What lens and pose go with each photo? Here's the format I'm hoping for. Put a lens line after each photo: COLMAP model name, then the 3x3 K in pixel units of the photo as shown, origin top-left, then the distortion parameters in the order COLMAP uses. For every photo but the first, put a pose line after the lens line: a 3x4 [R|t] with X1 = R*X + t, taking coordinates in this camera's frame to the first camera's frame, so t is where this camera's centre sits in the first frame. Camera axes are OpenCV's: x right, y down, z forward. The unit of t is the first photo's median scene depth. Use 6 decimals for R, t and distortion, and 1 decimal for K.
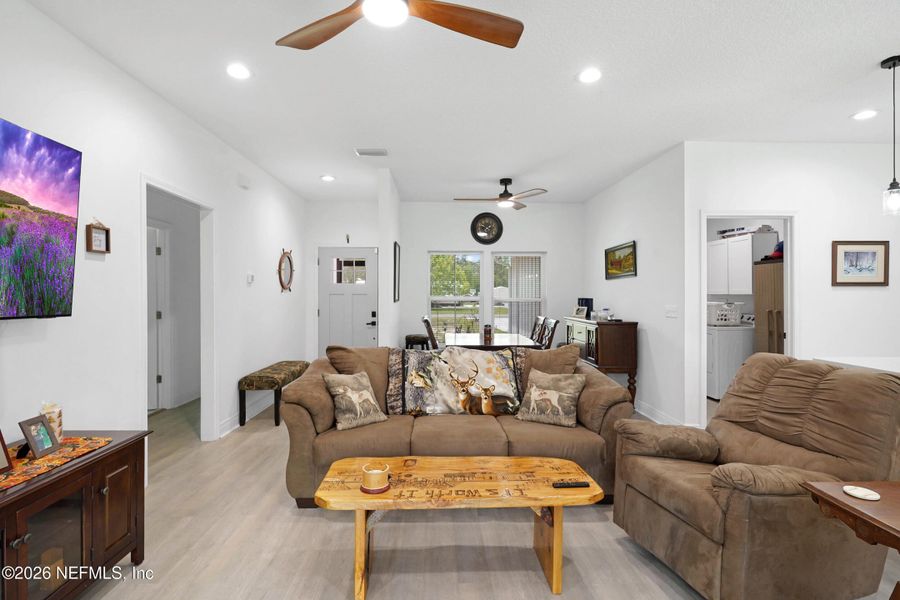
lens RADIAL K [[439.6, 0, 440.6], [0, 439.6, 293.8], [0, 0, 1]] dist [-0.010196, 0.000454]
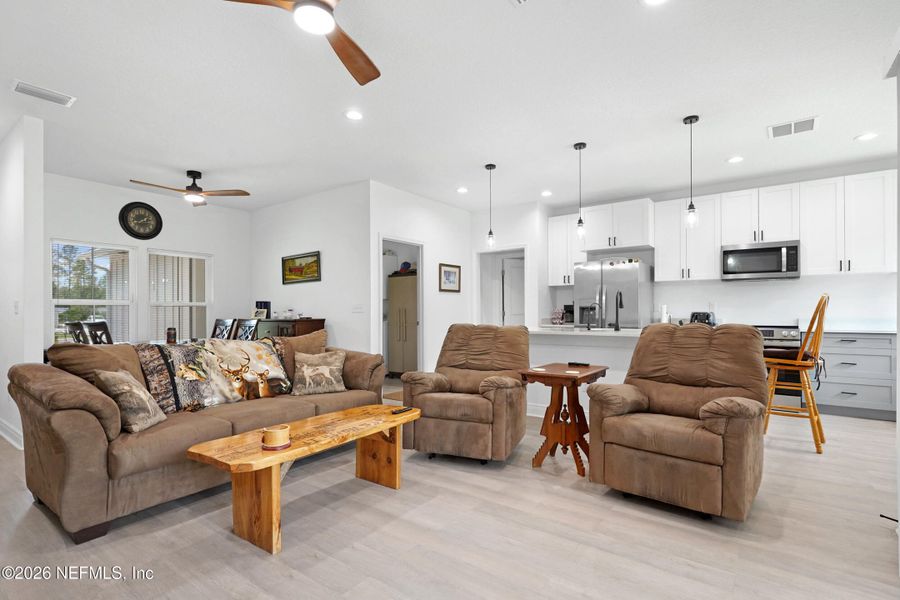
lens RADIAL K [[437.2, 0, 445.7], [0, 437.2, 308.5], [0, 0, 1]] dist [0.003436, 0.000083]
pose [[0.607430, 0.001374, 0.794372, -0.451330], [0.006149, 0.999960, -0.006432, 0.068332], [-0.794350, 0.008791, 0.607397, 0.011370]]
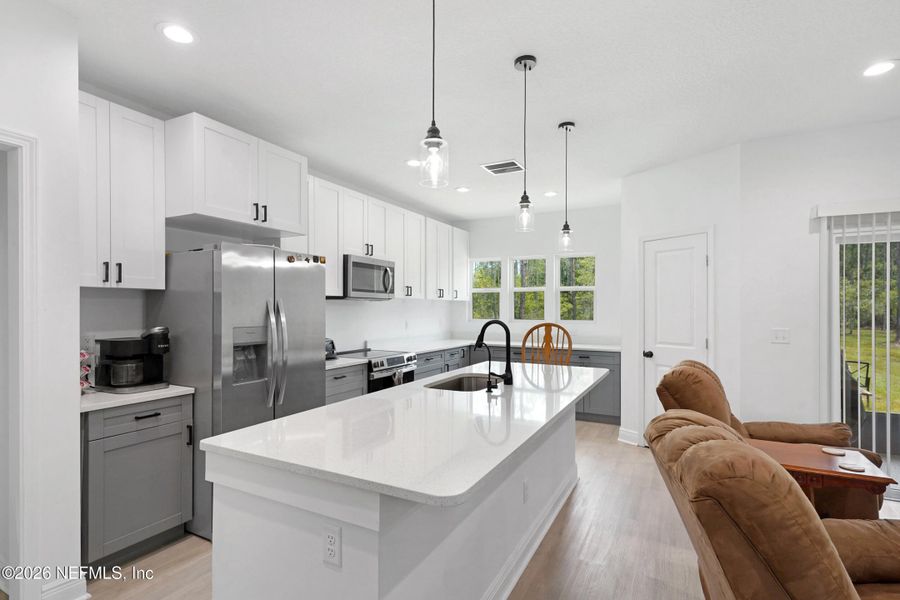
lens RADIAL K [[435.6, 0, 439.4], [0, 435.6, 302.6], [0, 0, 1]] dist [-0.001020, -0.001193]
pose [[-0.870305, 0.001786, 0.492509, 0.617006], [-0.003301, 0.999950, -0.009459, -0.018063], [-0.492501, -0.009859, -0.870256, 1.184055]]
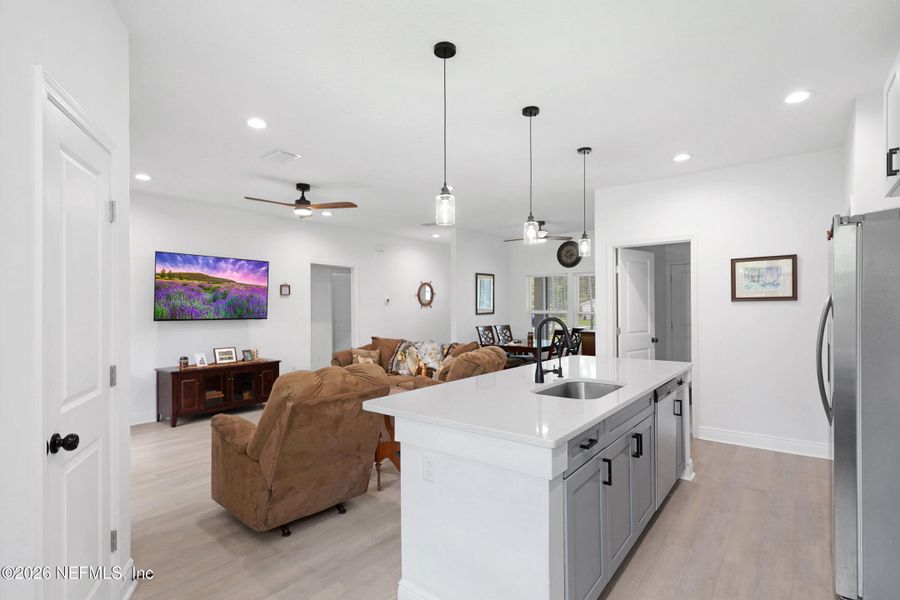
lens RADIAL K [[449.5, 0, 450.0], [0, 449.5, 300.0], [0, 0, 1]] dist [-0.011505, 0.000281]
pose [[0.777756, -0.017483, -0.628323, 1.314583], [0.009759, 0.999828, -0.015740, -0.012837], [0.628490, 0.006110, 0.777793, -0.358827]]
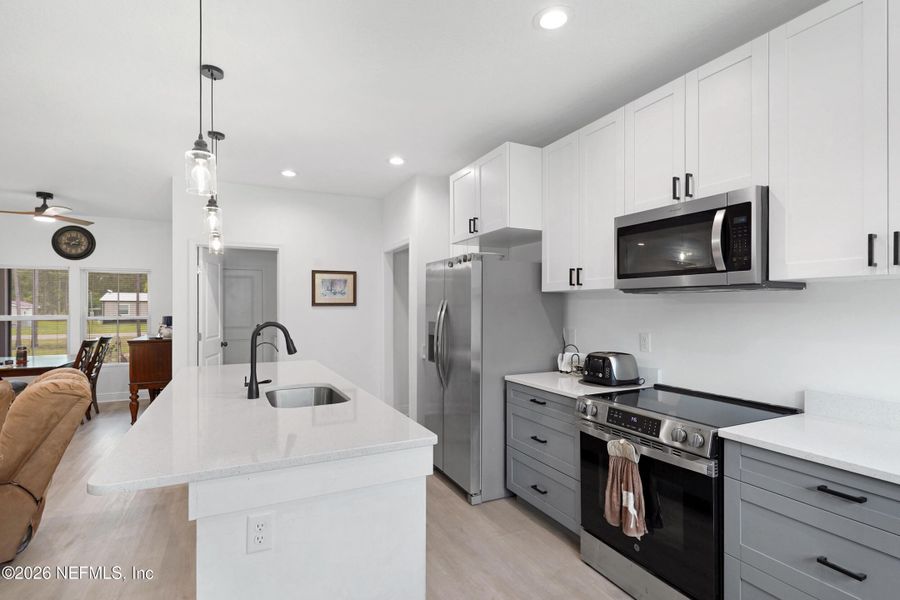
lens RADIAL K [[427.7, 0, 451.1], [0, 427.7, 307.0], [0, 0, 1]] dist [0.000188, -0.000083]
pose [[0.897873, -0.003750, 0.440239, 0.894678], [0.004269, 0.999991, -0.000187, -0.015871], [-0.440234, 0.002047, 0.897881, -0.363627]]
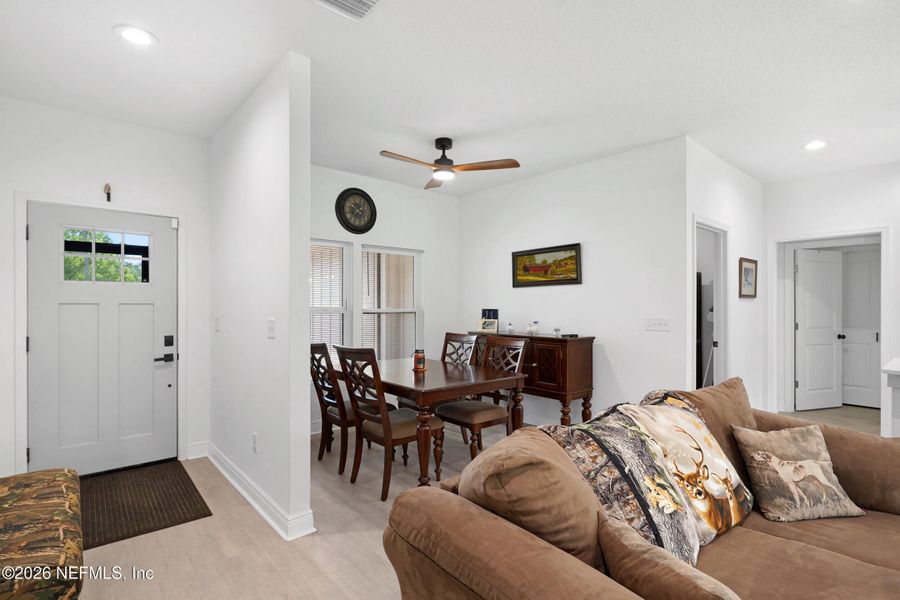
lens RADIAL K [[435.6, 0, 439.4], [0, 435.6, 302.6], [0, 0, 1]] dist [-0.001020, -0.001193]
pose [[0.768169, 0.004721, 0.640230, -0.503835], [-0.003475, 0.999989, -0.003203, 0.000829], [-0.640238, 0.000235, 0.768177, 0.797043]]
